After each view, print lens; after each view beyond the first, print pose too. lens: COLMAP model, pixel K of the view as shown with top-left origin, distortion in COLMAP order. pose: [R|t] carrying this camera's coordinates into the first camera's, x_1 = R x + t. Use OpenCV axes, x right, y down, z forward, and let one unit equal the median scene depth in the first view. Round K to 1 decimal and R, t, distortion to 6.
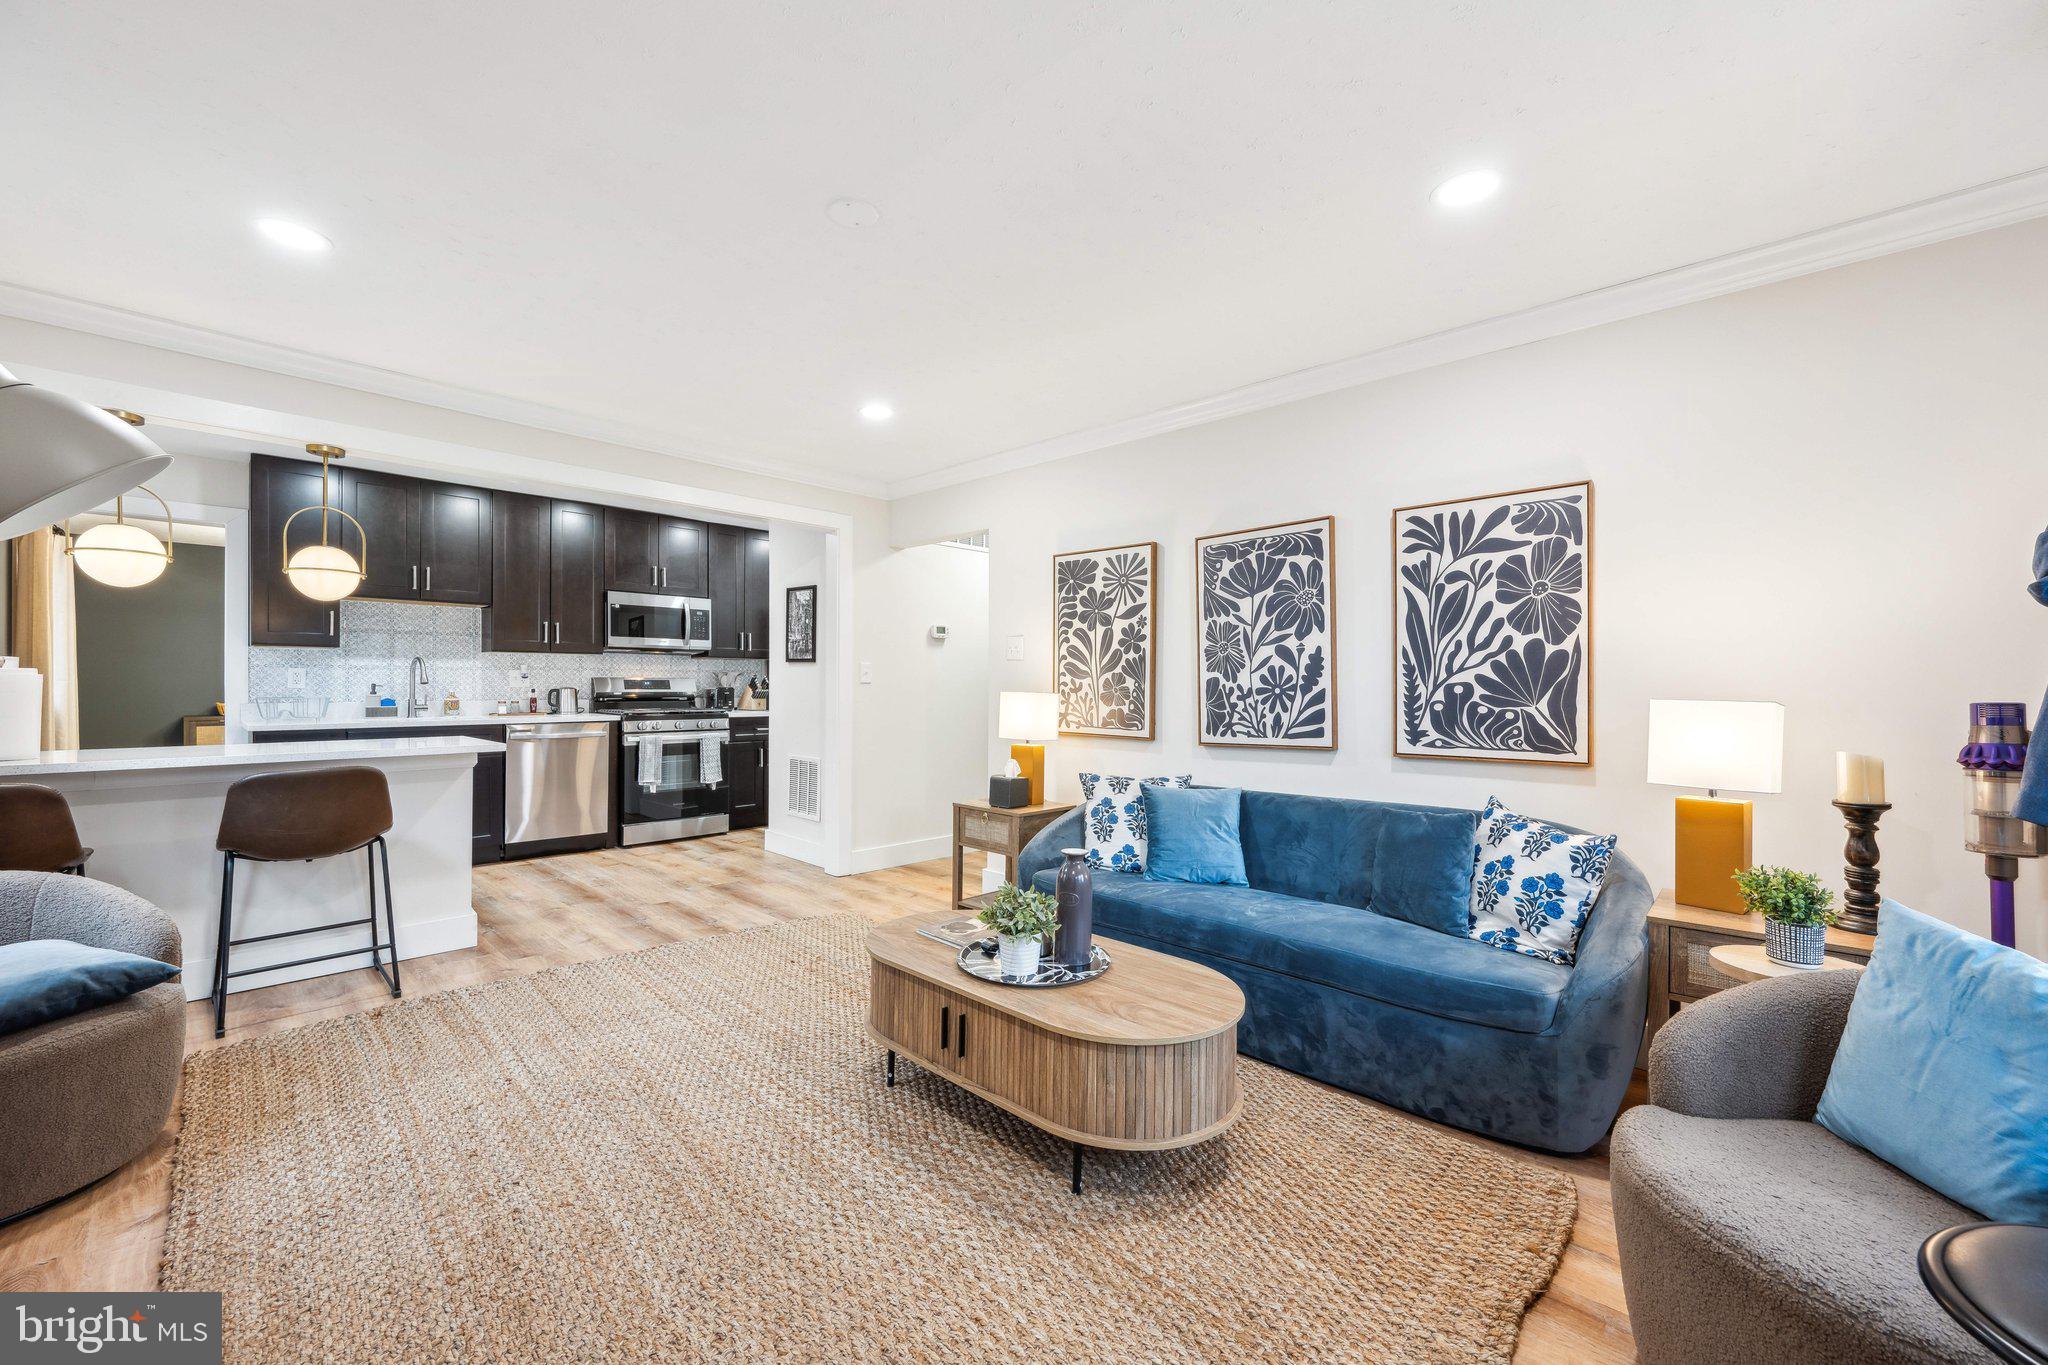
lens RADIAL K [[811.4, 0, 1026.7], [0, 811.4, 686.1], [0, 0, 1]] dist [0.000085, -0.000053]
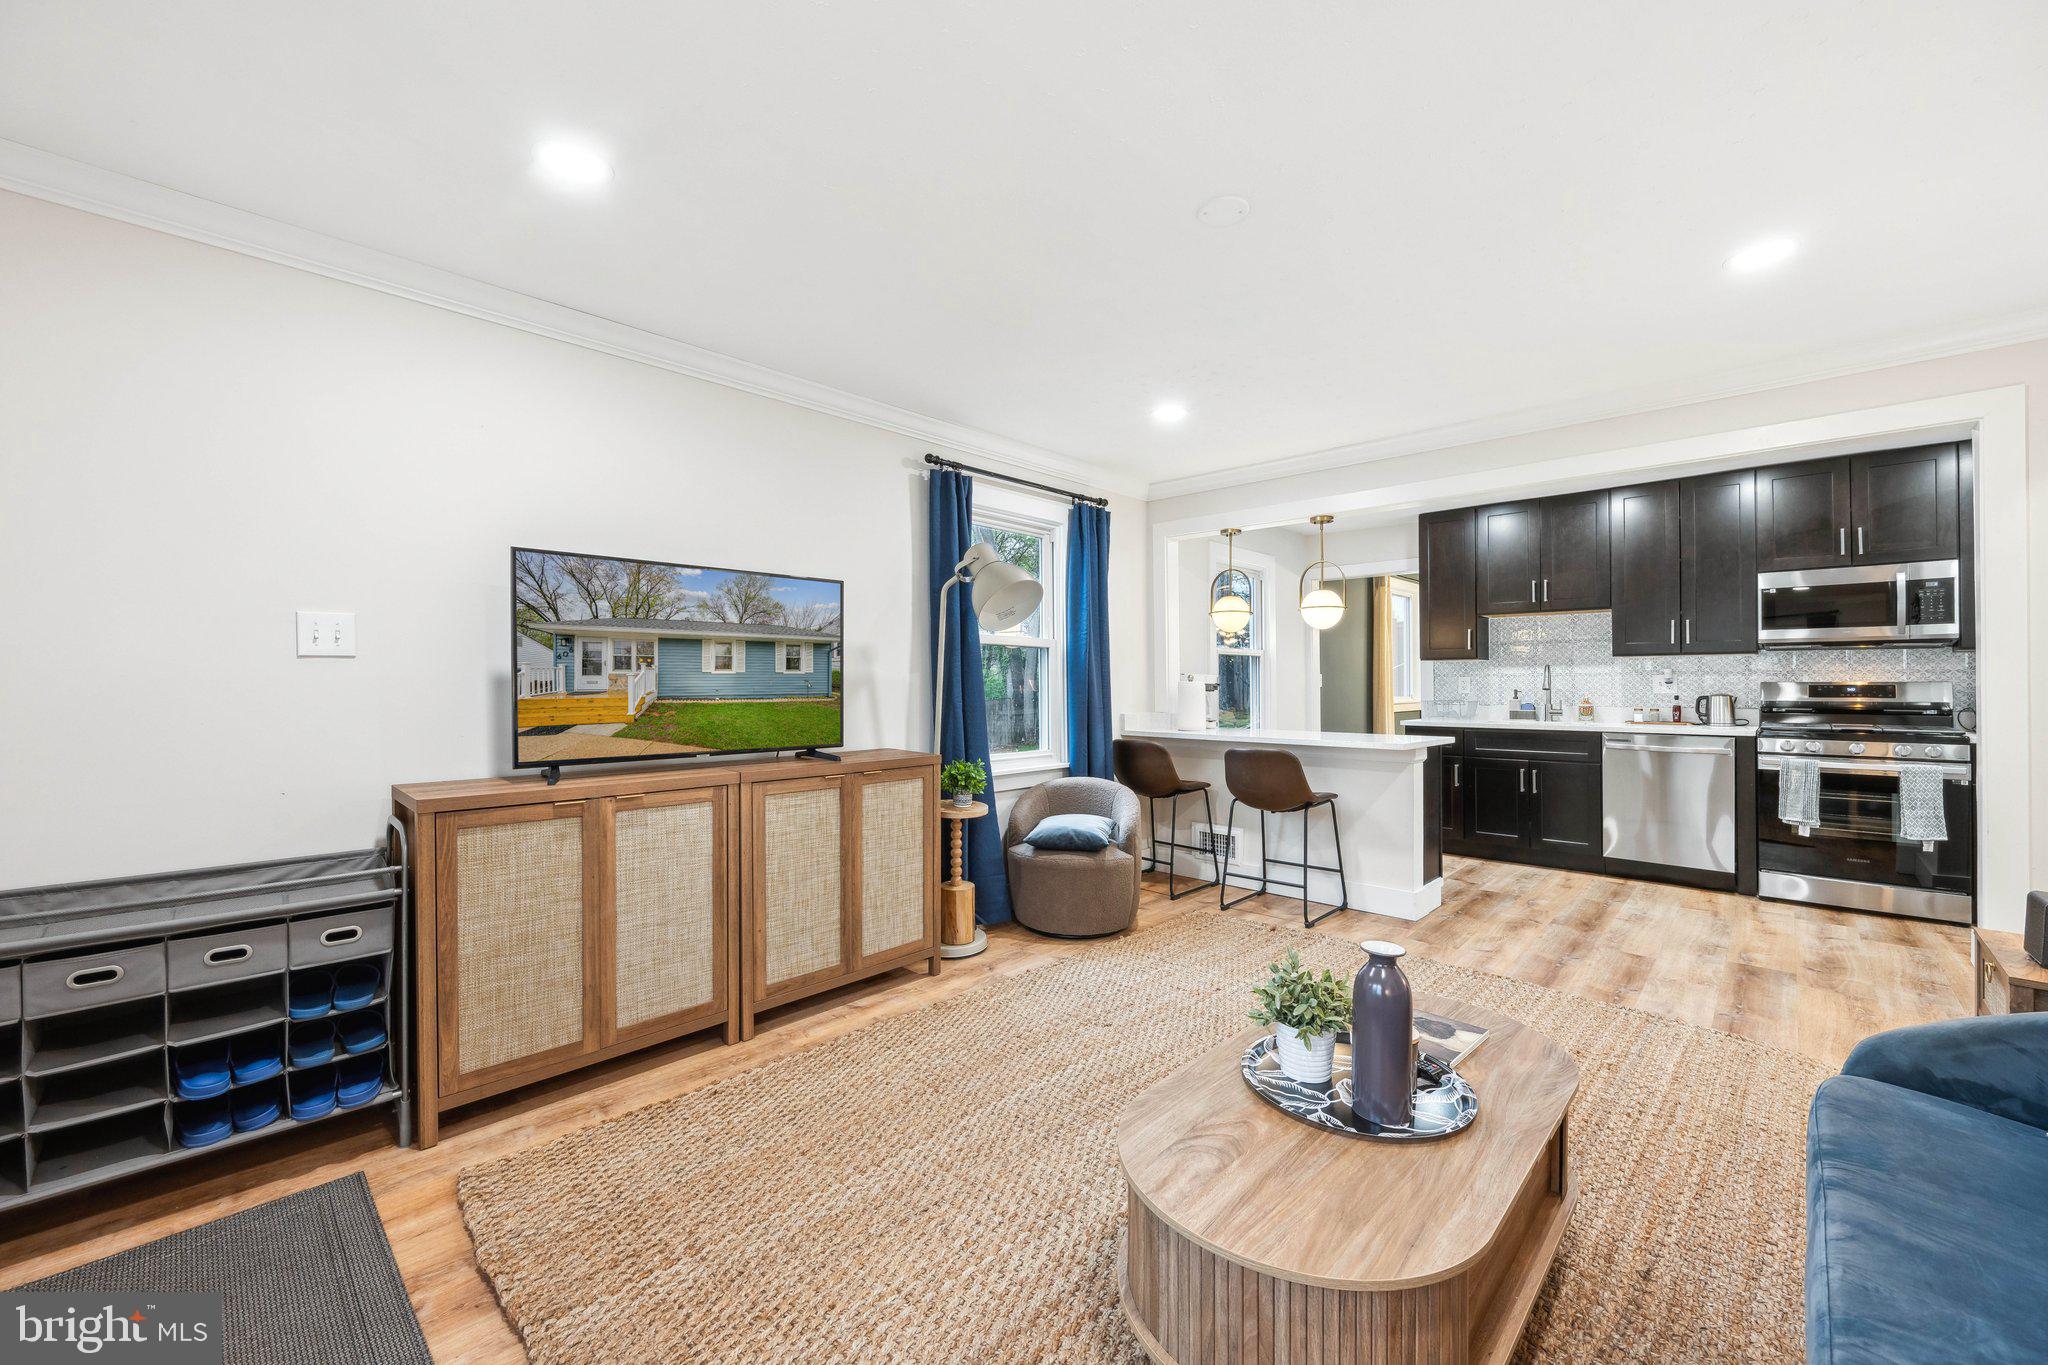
lens RADIAL K [[811.4, 0, 1026.7], [0, 811.4, 686.1], [0, 0, 1]] dist [0.000085, -0.000053]
pose [[-0.000070, -0.004180, -0.999991, 0.456034], [-0.002723, 0.999988, -0.004179, -0.002155], [0.999996, 0.002723, -0.000081, 0.454121]]
